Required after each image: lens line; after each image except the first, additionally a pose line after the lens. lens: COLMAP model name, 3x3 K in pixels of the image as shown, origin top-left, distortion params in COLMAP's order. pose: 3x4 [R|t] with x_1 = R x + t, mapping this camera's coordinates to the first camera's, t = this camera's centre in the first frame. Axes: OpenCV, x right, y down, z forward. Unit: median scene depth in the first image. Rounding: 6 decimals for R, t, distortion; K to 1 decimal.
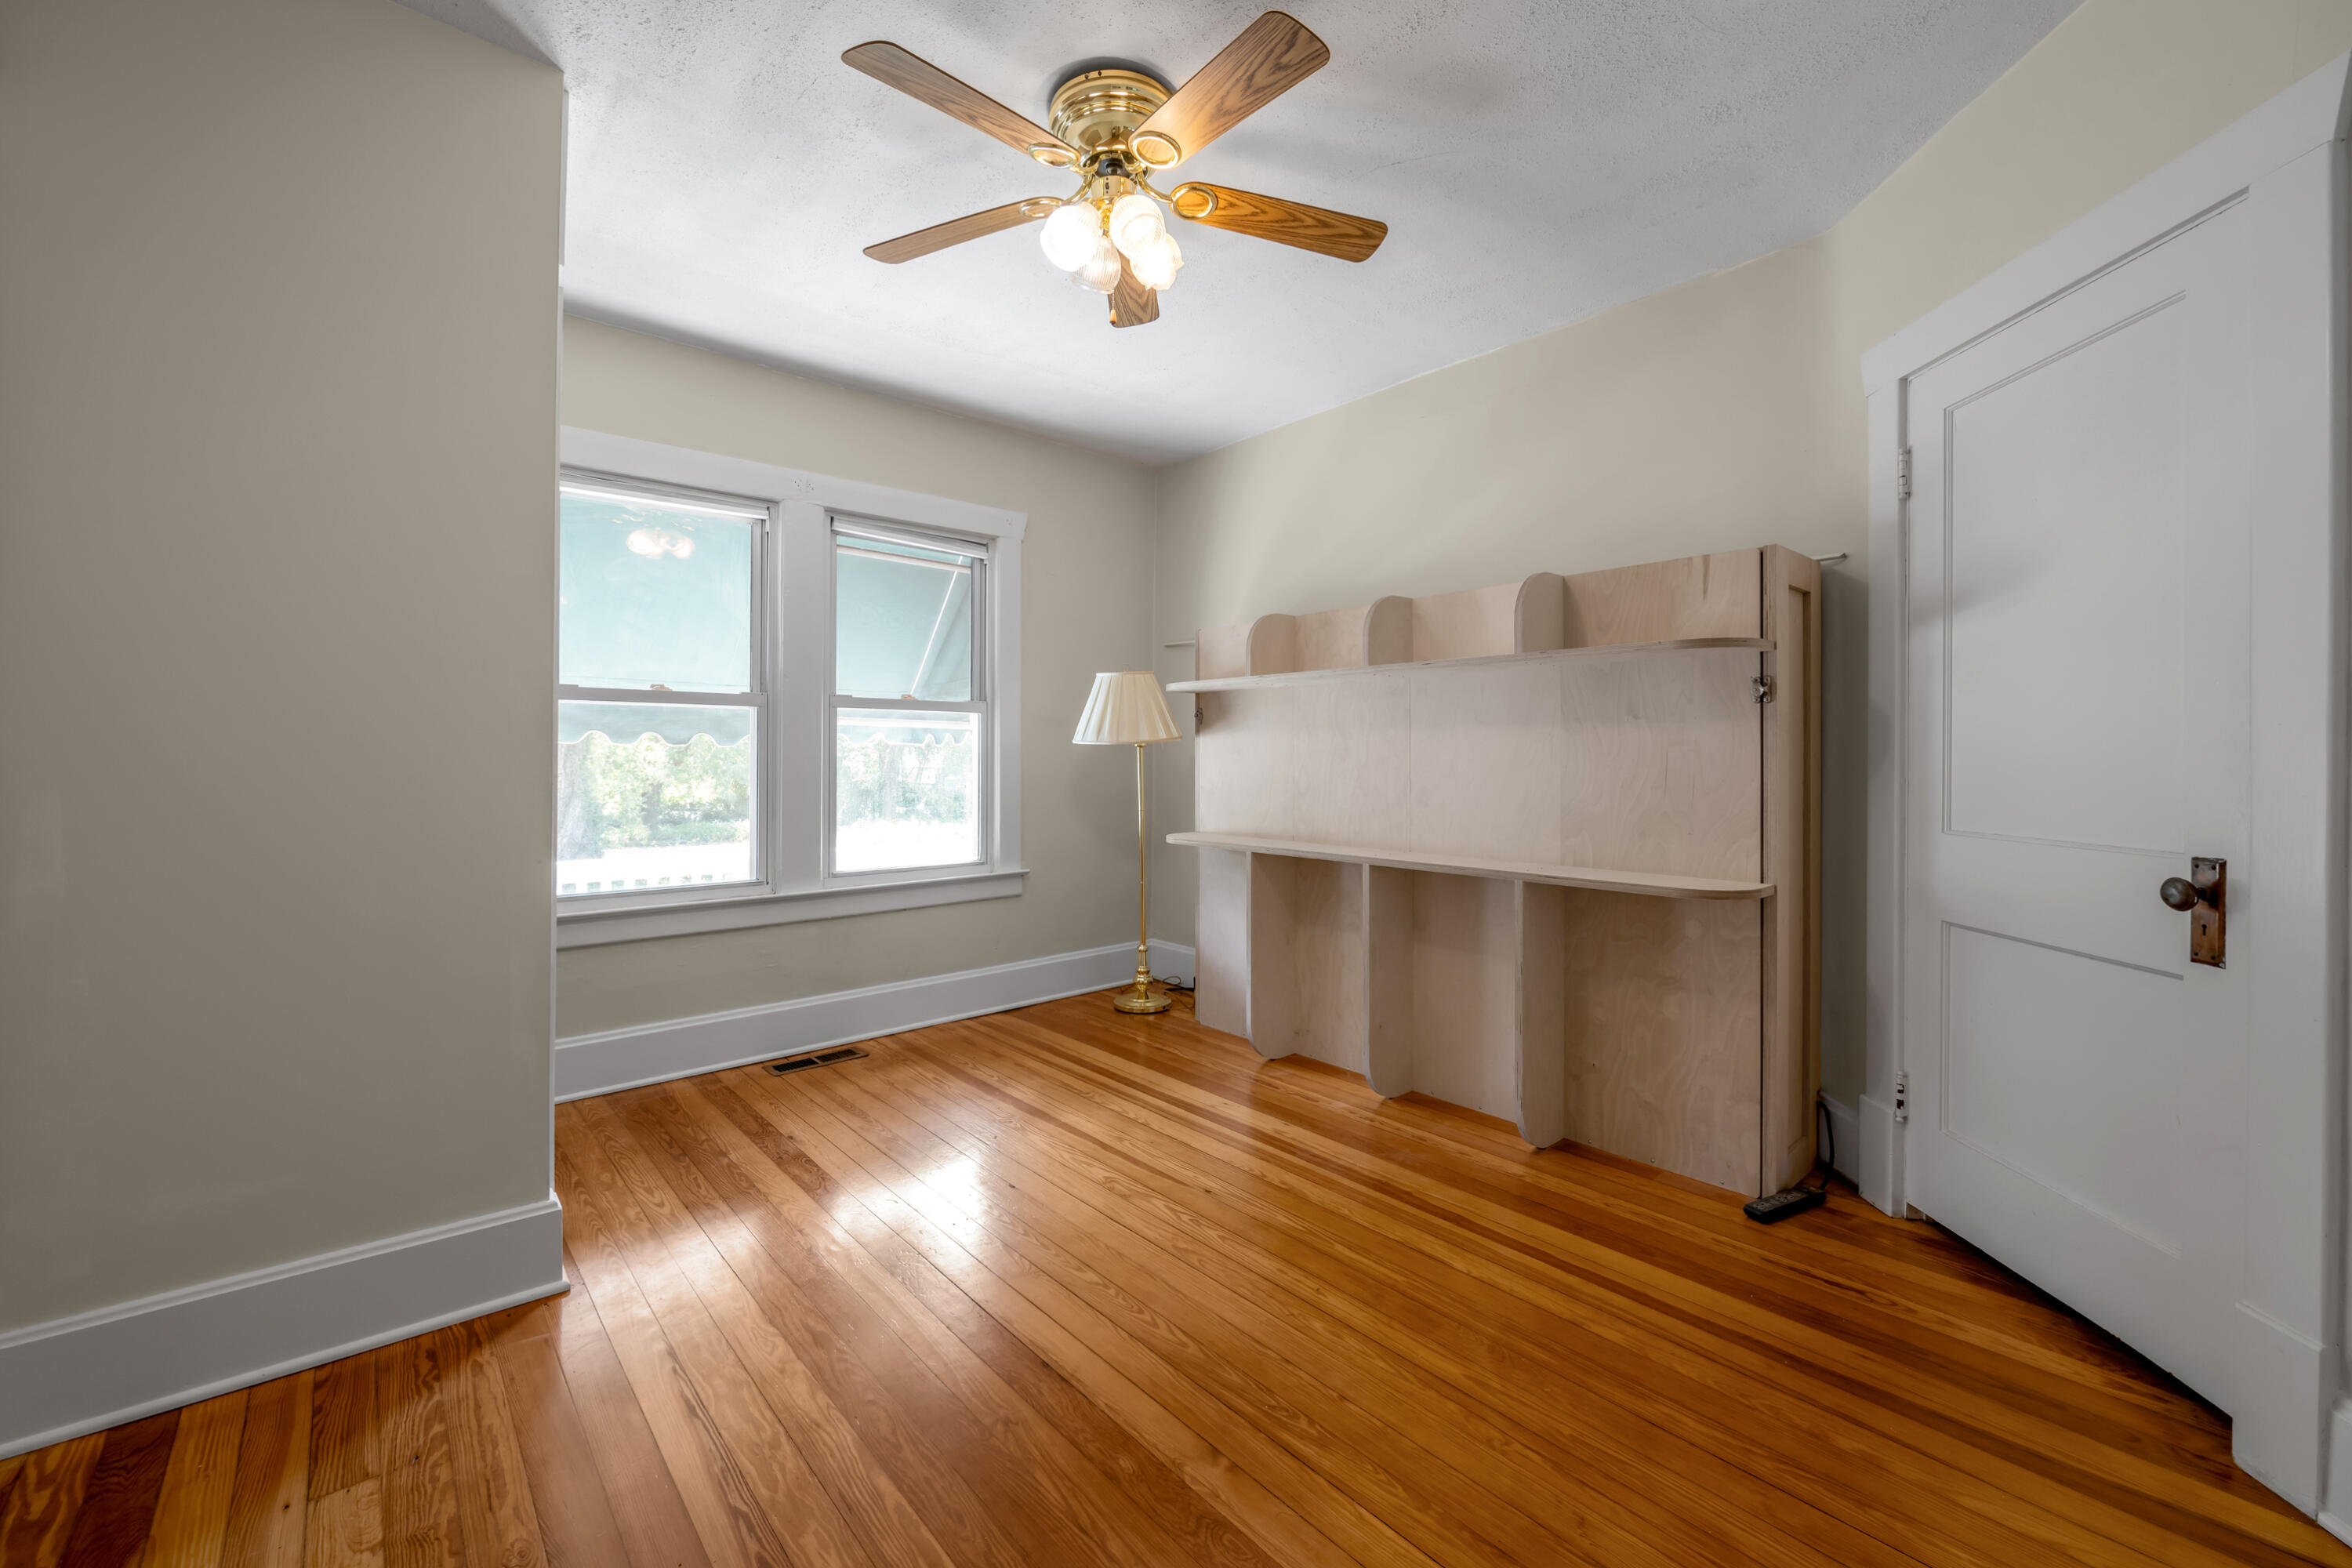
lens RADIAL K [[943.0, 0, 1178.9], [0, 943.0, 754.5], [0, 0, 1]] dist [-0.002601, -0.000340]
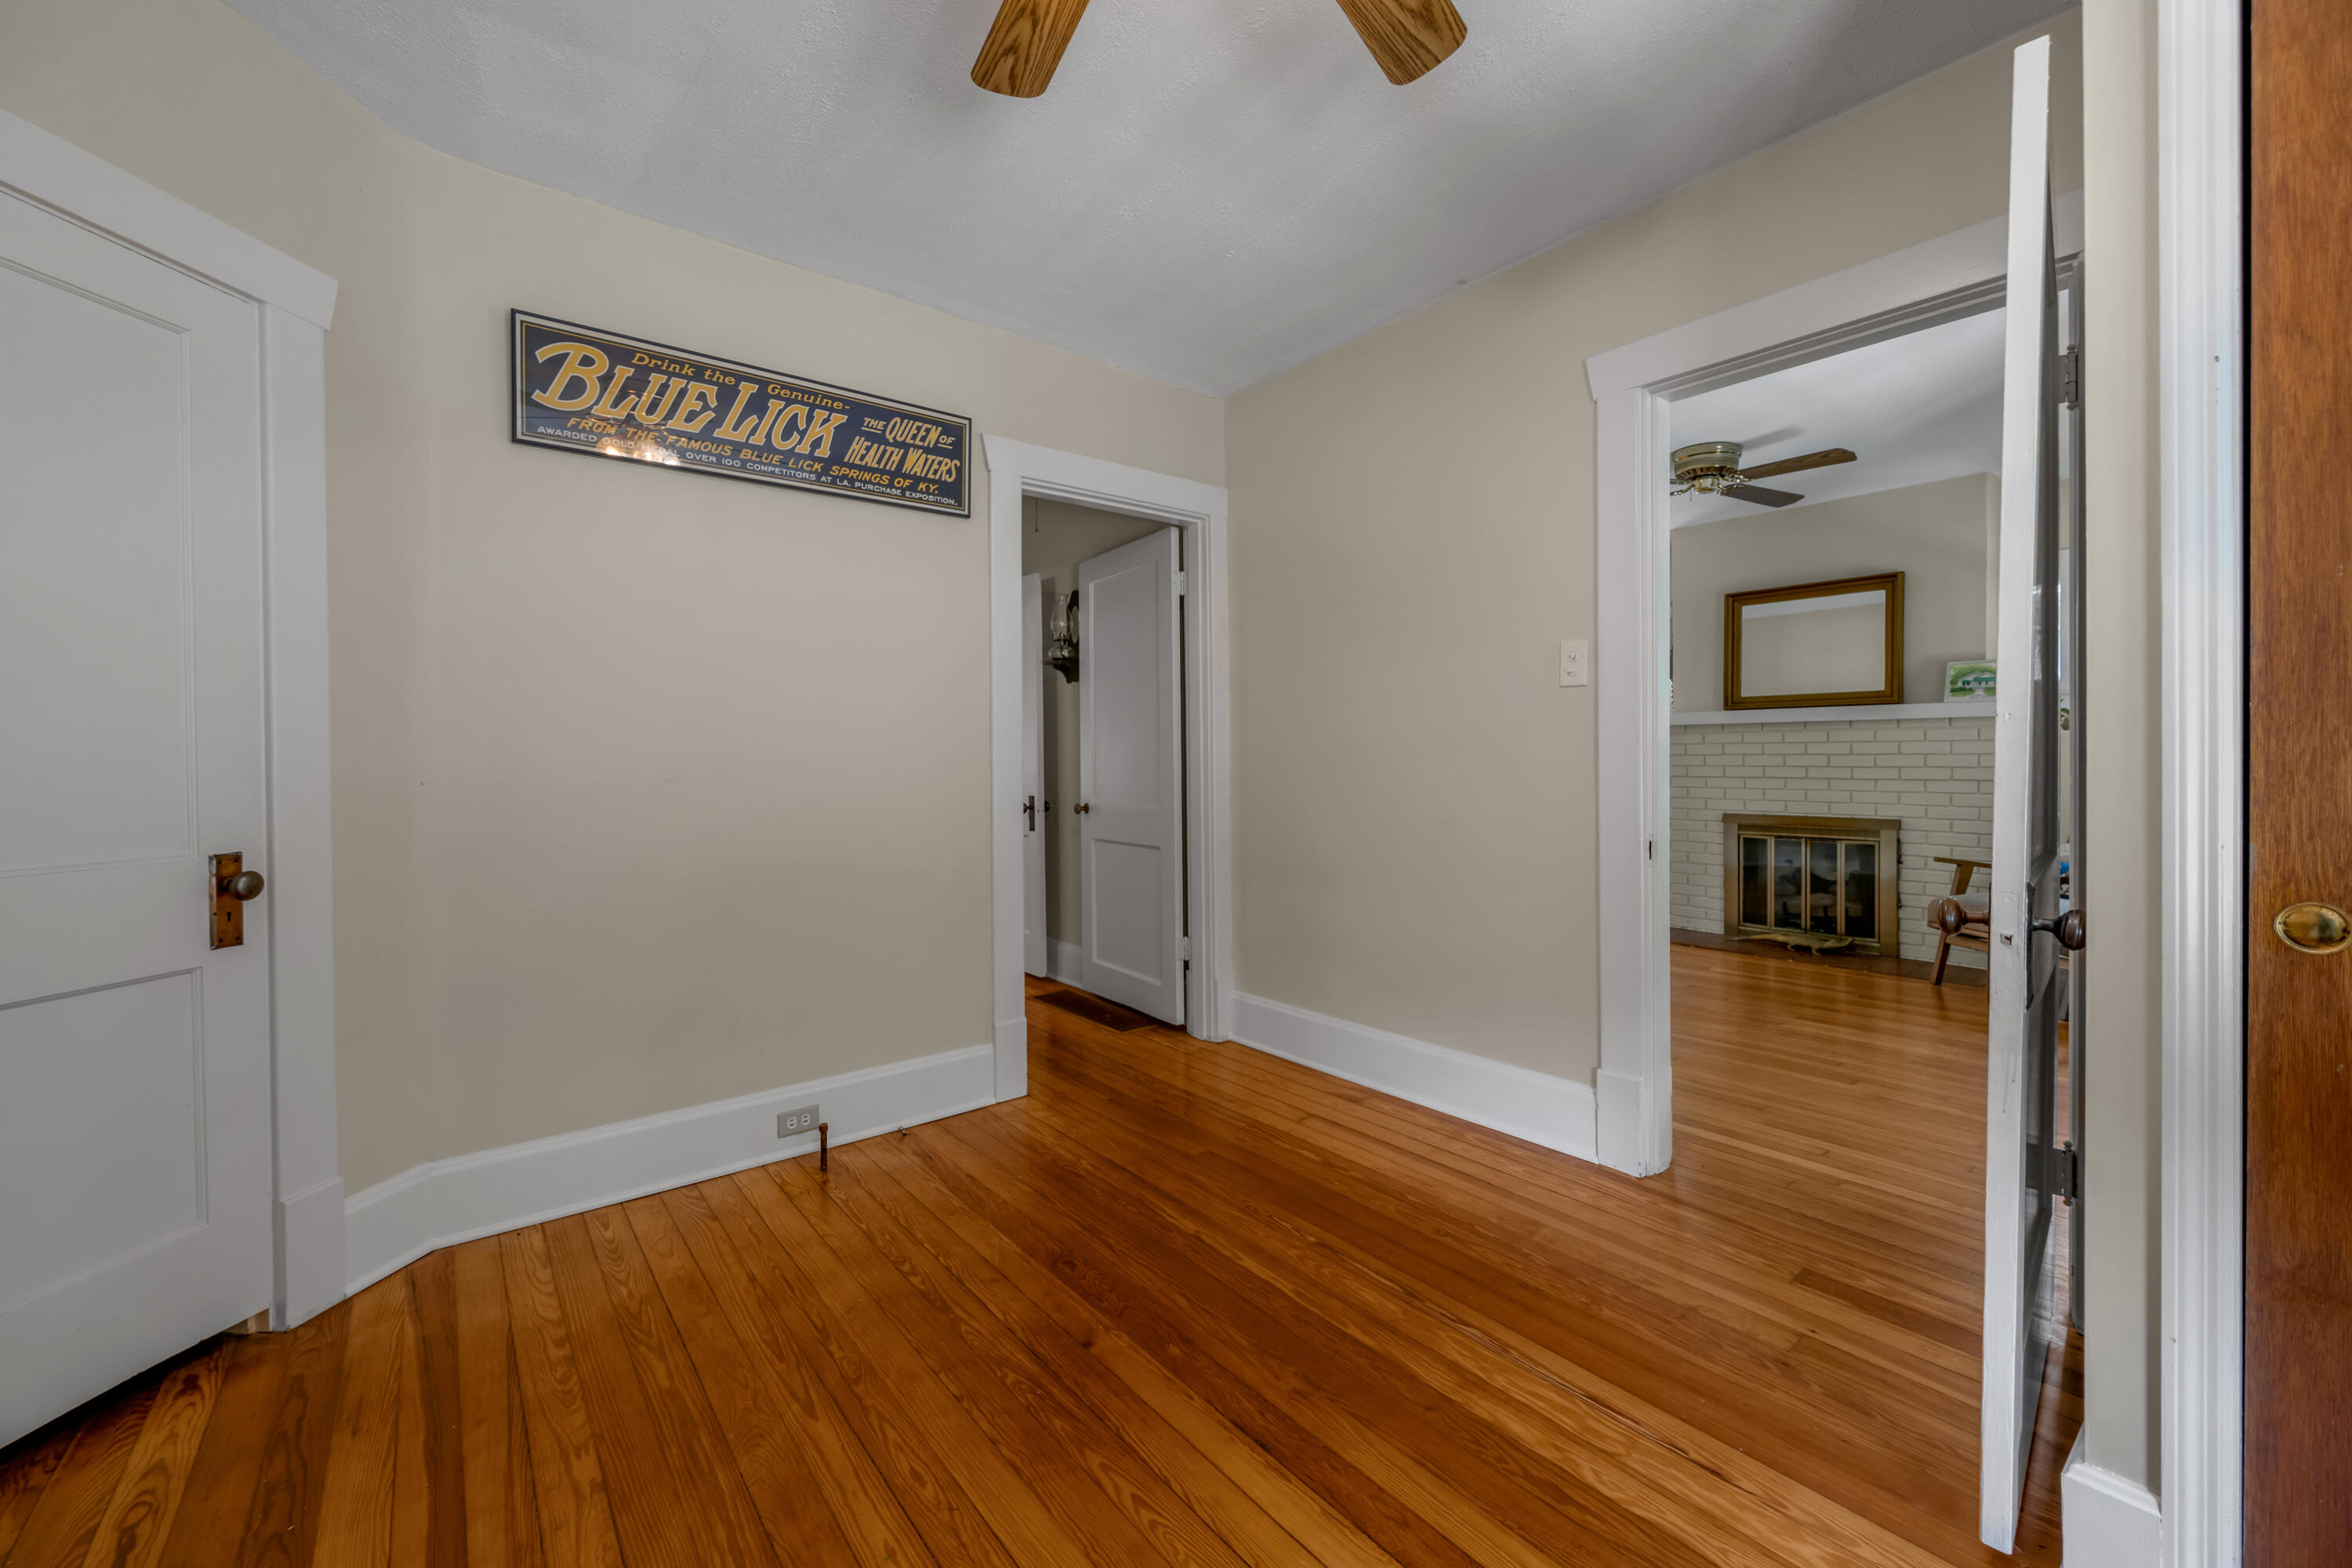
lens RADIAL K [[943.0, 0, 1178.9], [0, 943.0, 754.5], [0, 0, 1]] dist [-0.002601, -0.000340]
pose [[-0.998388, 0.002358, 0.056715, -0.117210], [0.002376, 0.999997, 0.000255, -0.006524], [-0.056714, 0.000389, -0.998390, 1.956364]]
